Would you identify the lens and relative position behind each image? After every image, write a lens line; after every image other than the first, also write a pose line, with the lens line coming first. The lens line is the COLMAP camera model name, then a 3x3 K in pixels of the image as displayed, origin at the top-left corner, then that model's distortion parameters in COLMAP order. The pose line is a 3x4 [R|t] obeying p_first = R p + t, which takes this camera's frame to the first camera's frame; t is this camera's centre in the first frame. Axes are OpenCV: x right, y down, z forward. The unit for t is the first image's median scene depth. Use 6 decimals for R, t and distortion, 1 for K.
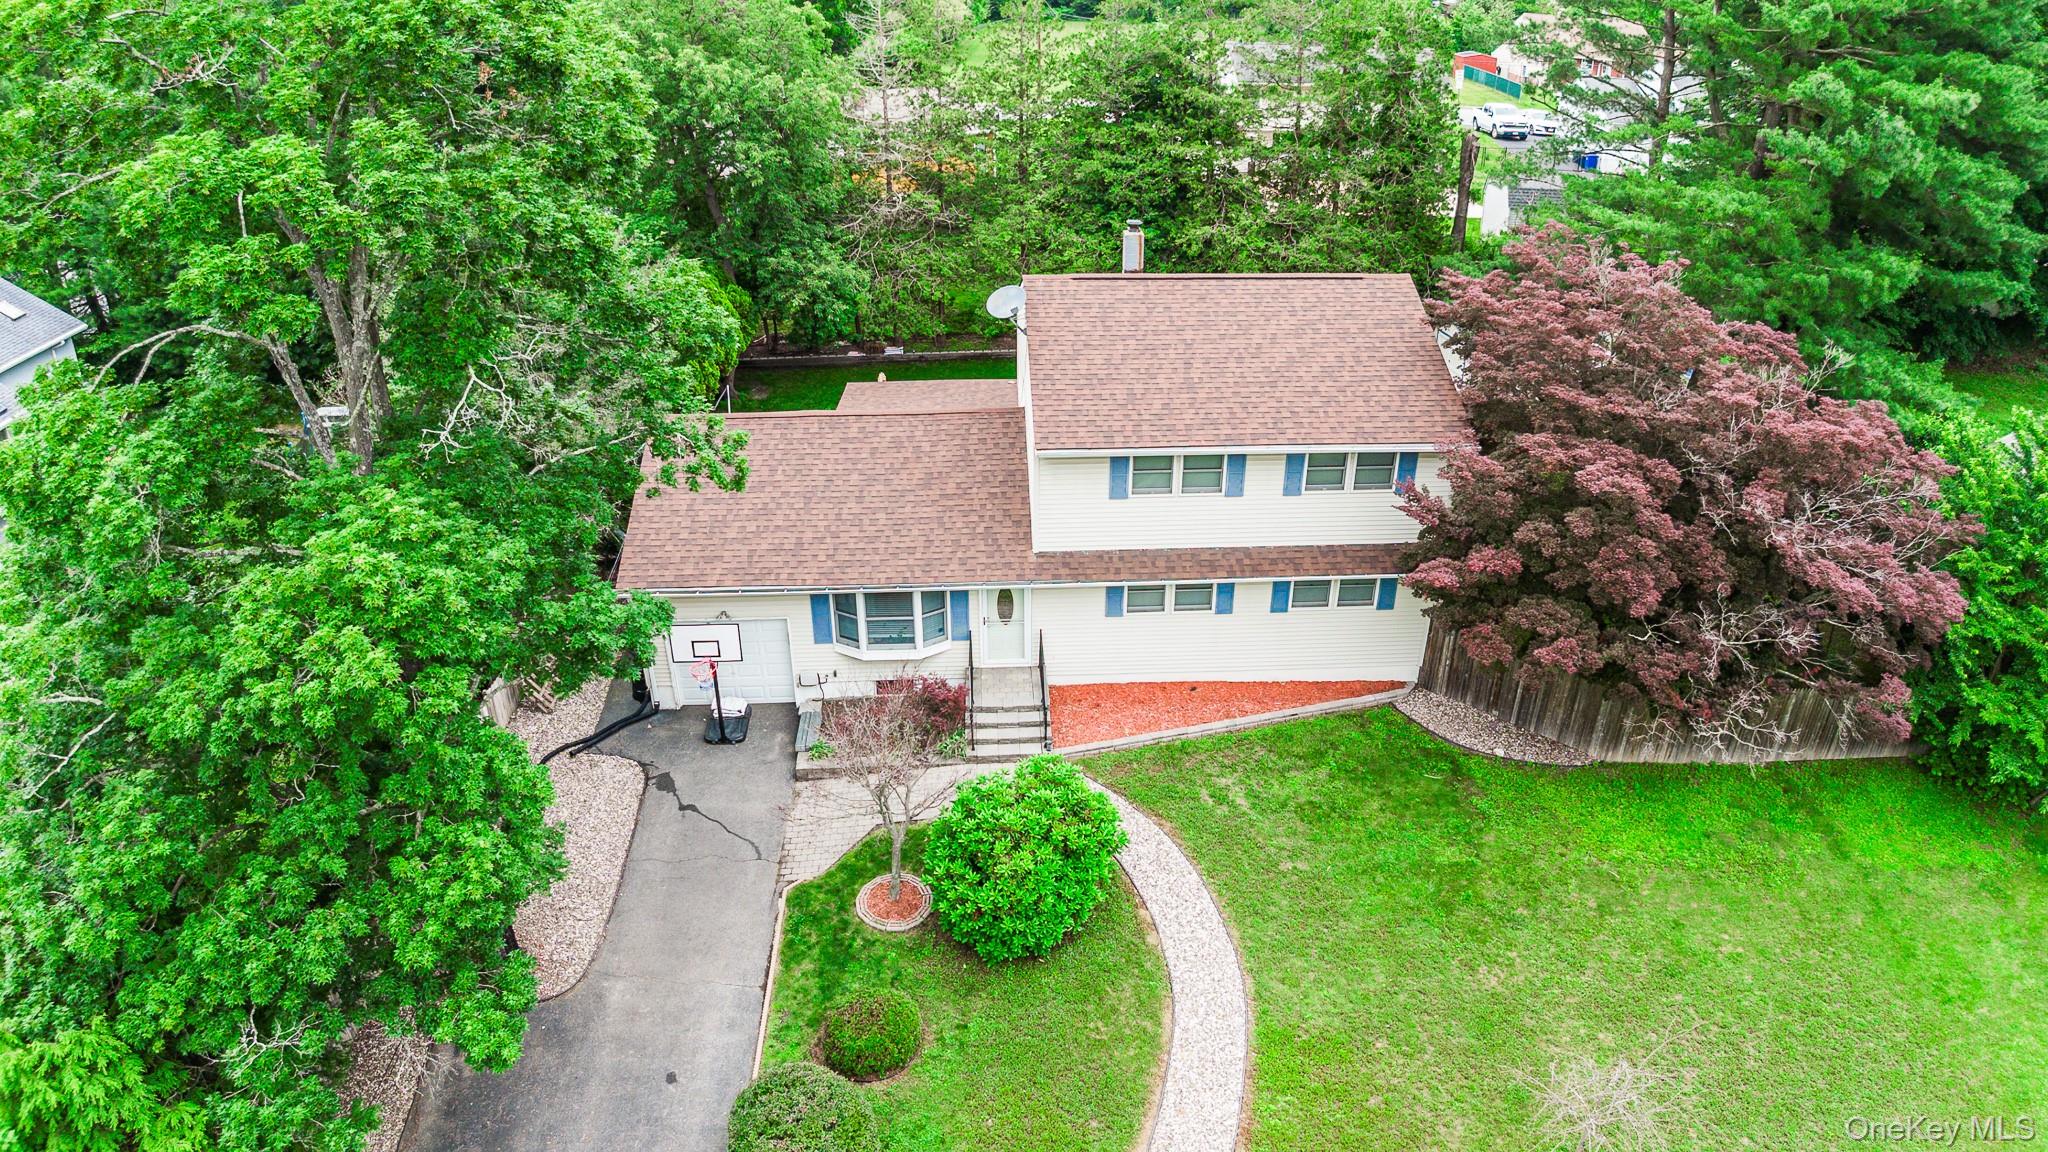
lens RADIAL K [[1256.8, 0, 1036.2], [0, 1256.8, 579.7], [0, 0, 1]] dist [-0.179760, 0.019909]
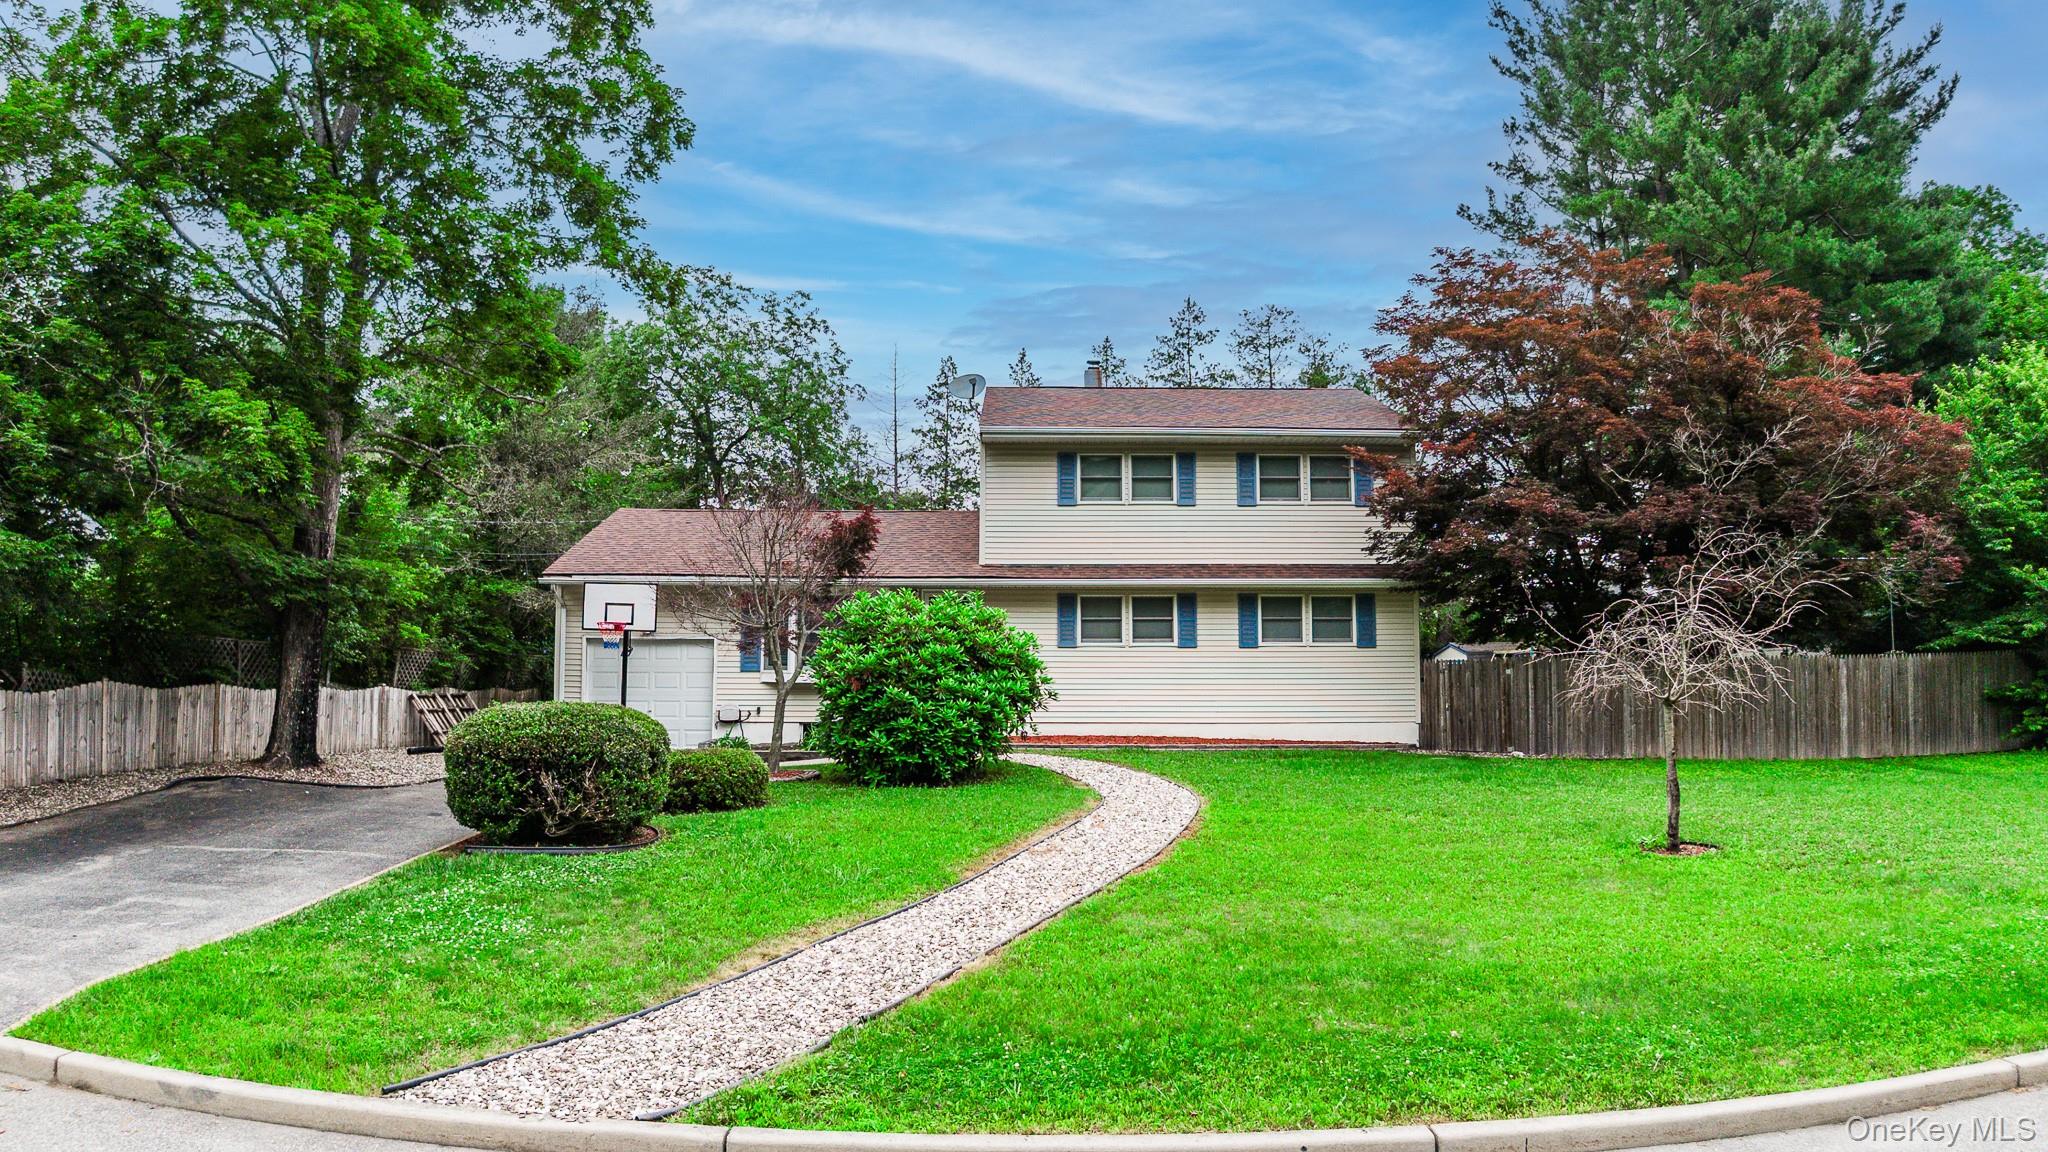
lens RADIAL K [[1256.8, 0, 1036.2], [0, 1256.8, 579.7], [0, 0, 1]] dist [-0.179760, 0.019909]
pose [[0.999420, 0.000746, -0.034042, 0.072919], [-0.019546, 0.831197, -0.555634, 0.514307], [0.027881, 0.555978, 0.830729, 0.218110]]
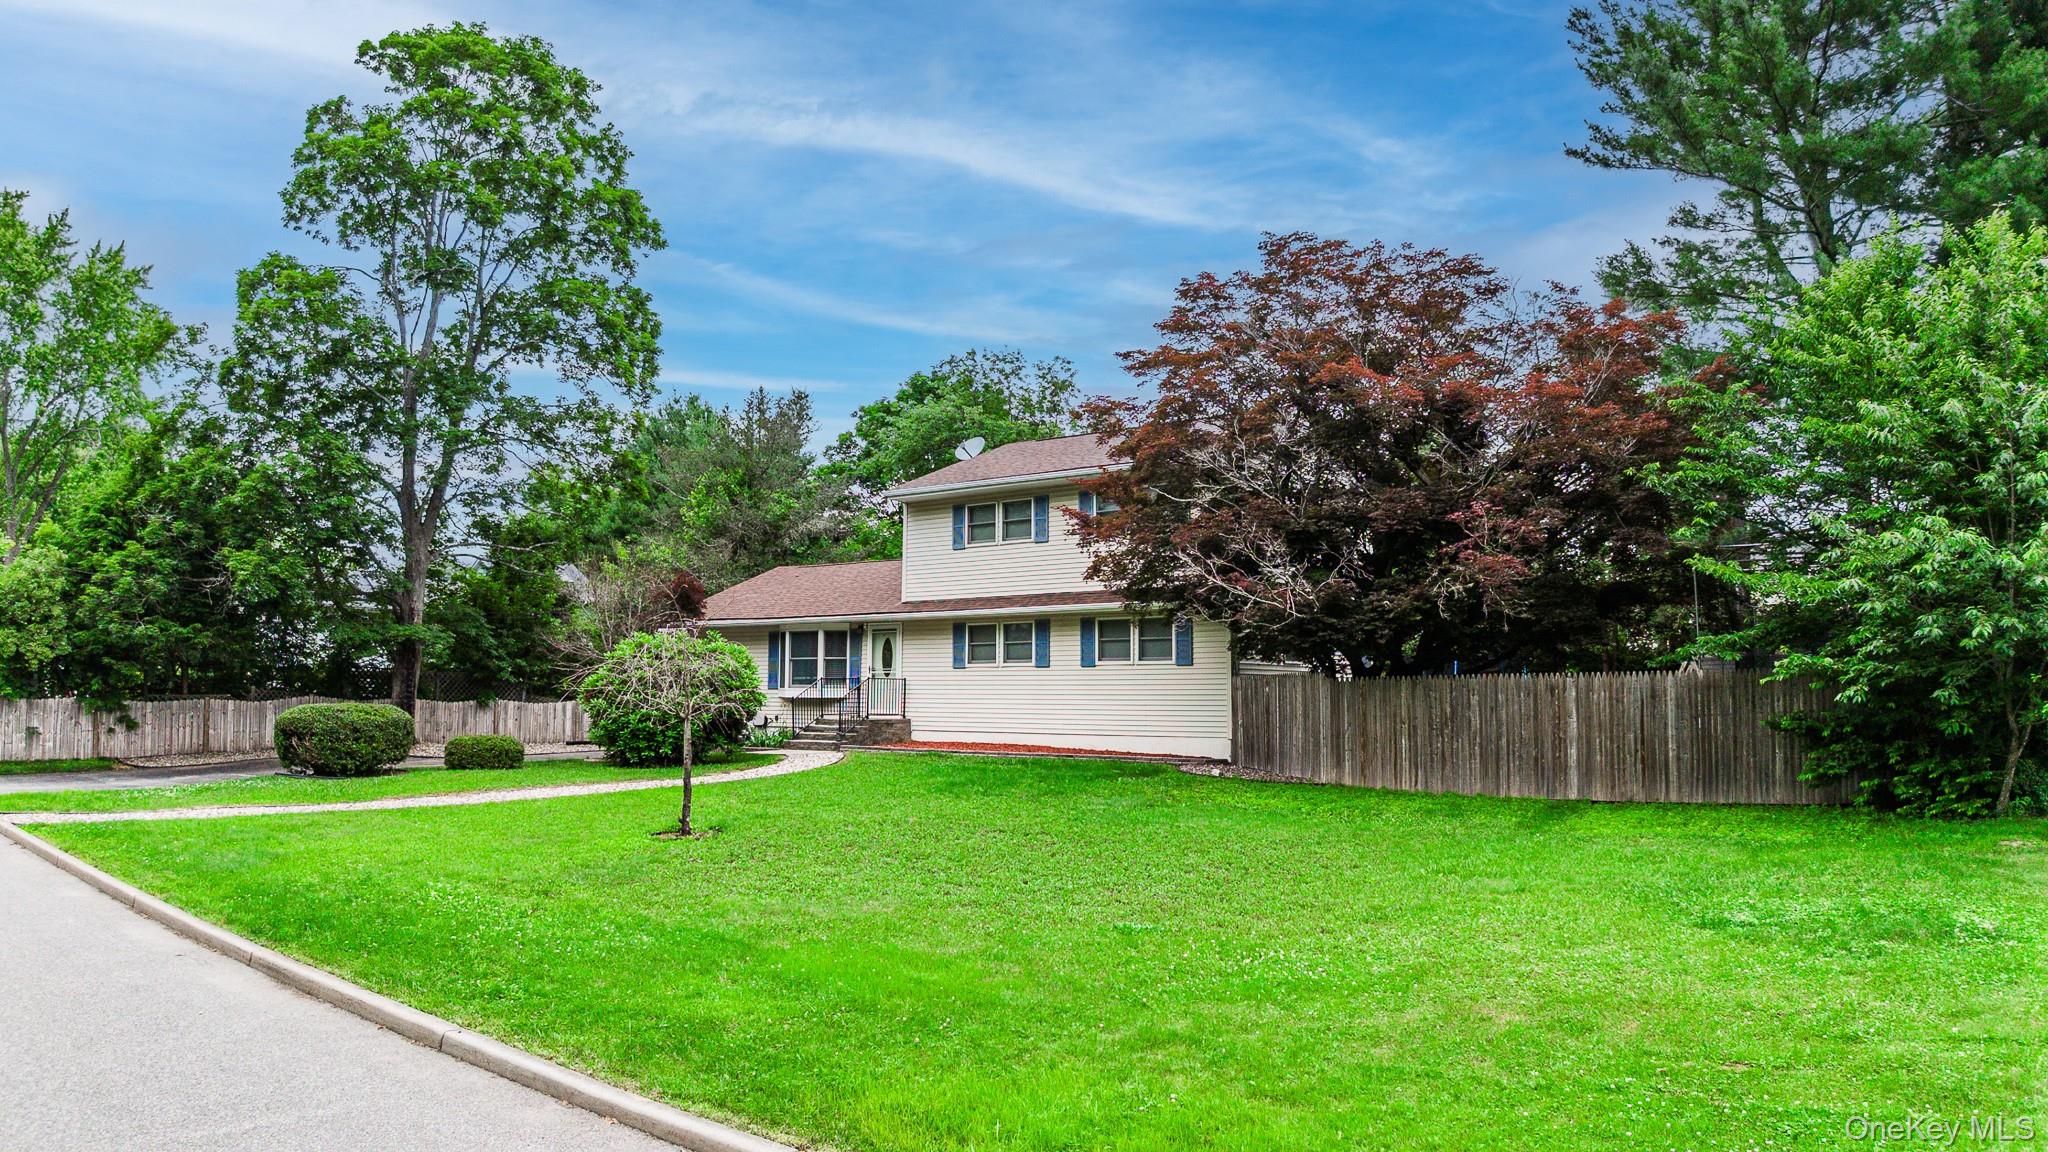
lens RADIAL K [[1256.8, 0, 1036.2], [0, 1256.8, 579.7], [0, 0, 1]] dist [-0.179760, 0.019909]
pose [[0.795707, -0.050593, -0.603566, 0.807718], [-0.297800, 0.835055, -0.462599, 0.466671], [0.527415, 0.547835, 0.649392, 0.291229]]
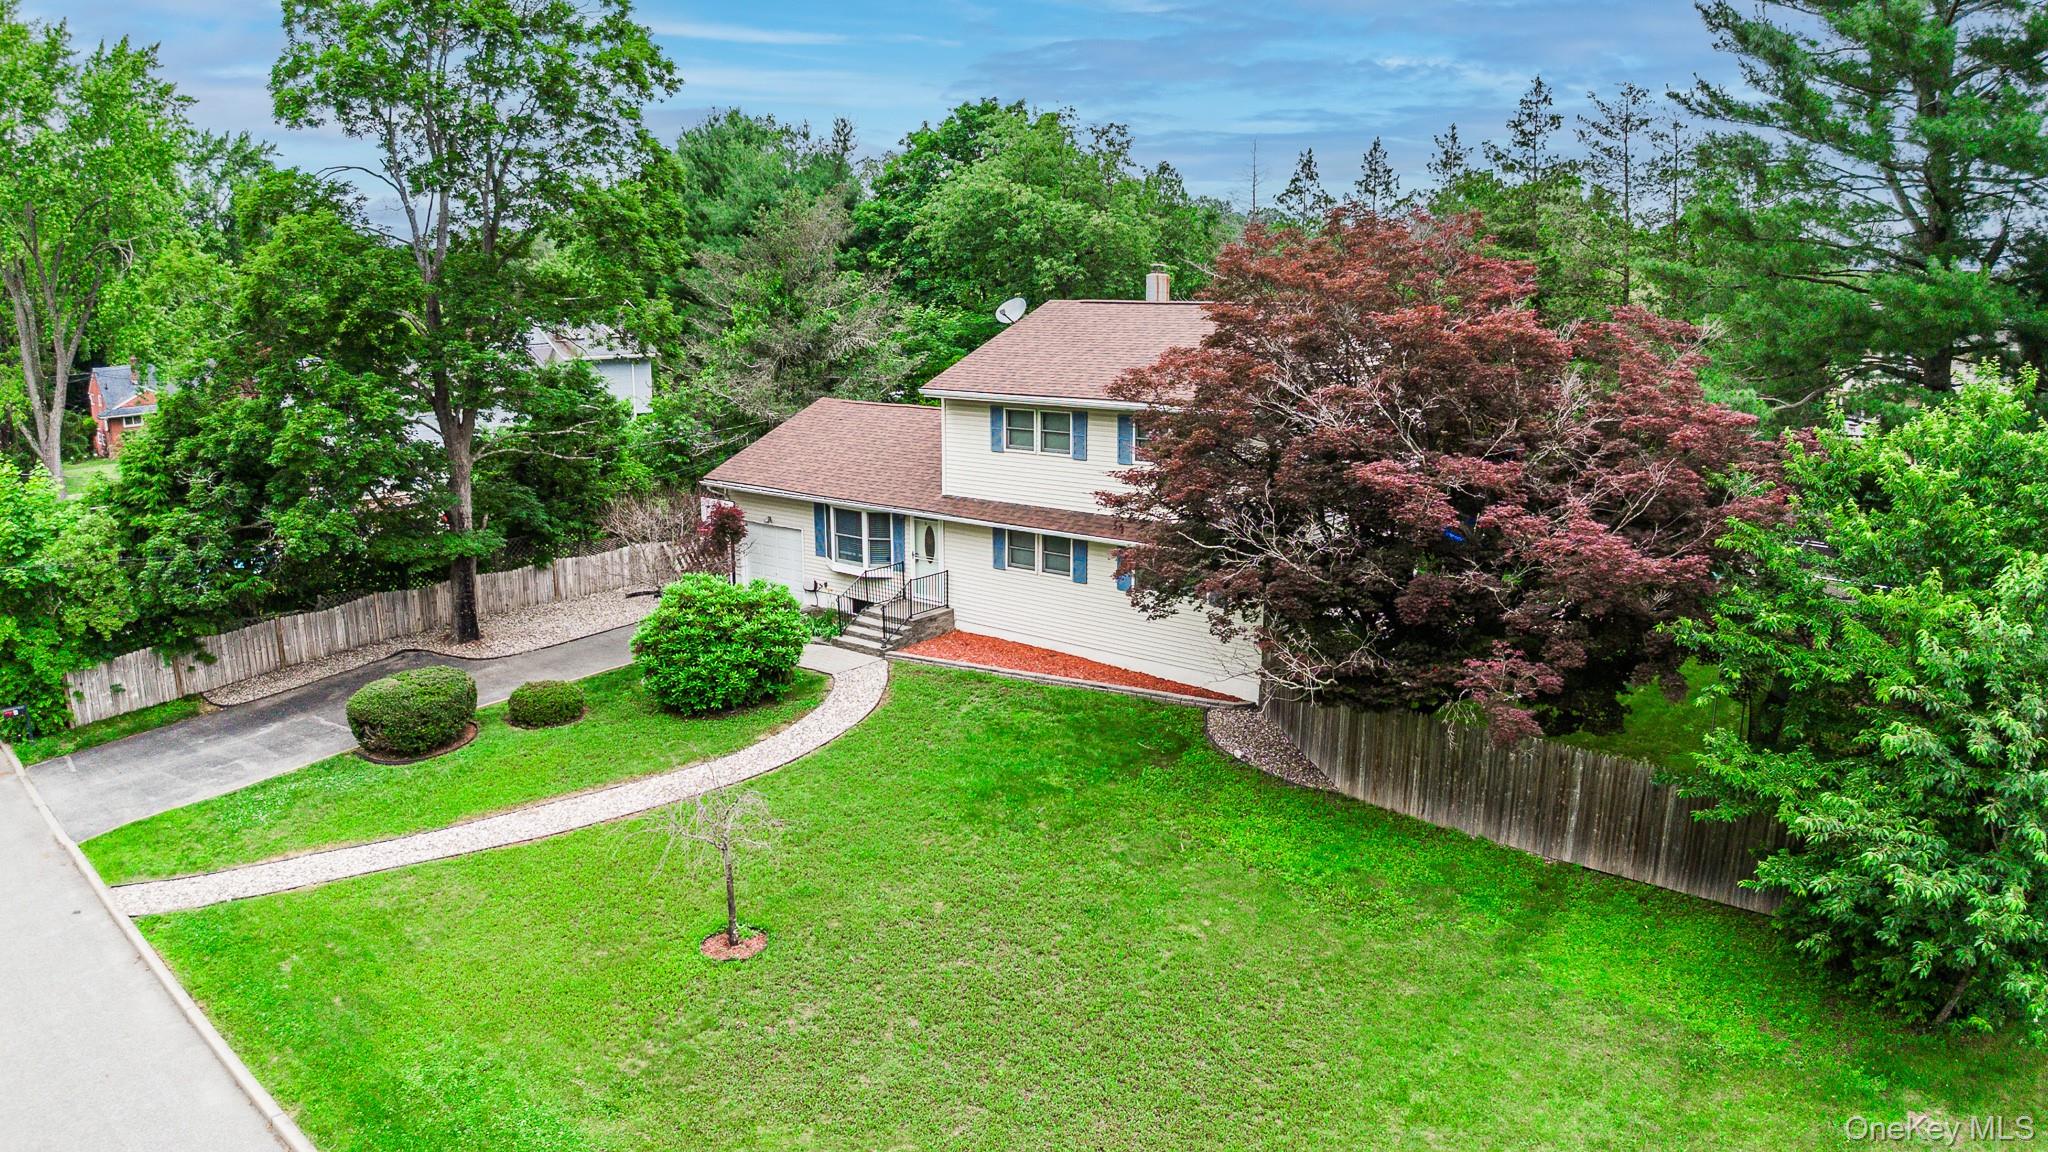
lens RADIAL K [[1256.8, 0, 1036.2], [0, 1256.8, 579.7], [0, 0, 1]] dist [-0.179760, 0.019909]
pose [[0.762144, 0.149520, -0.629905, 0.817288], [-0.317047, 0.934510, -0.161782, 0.215162], [0.564462, 0.323010, 0.759636, 0.181126]]
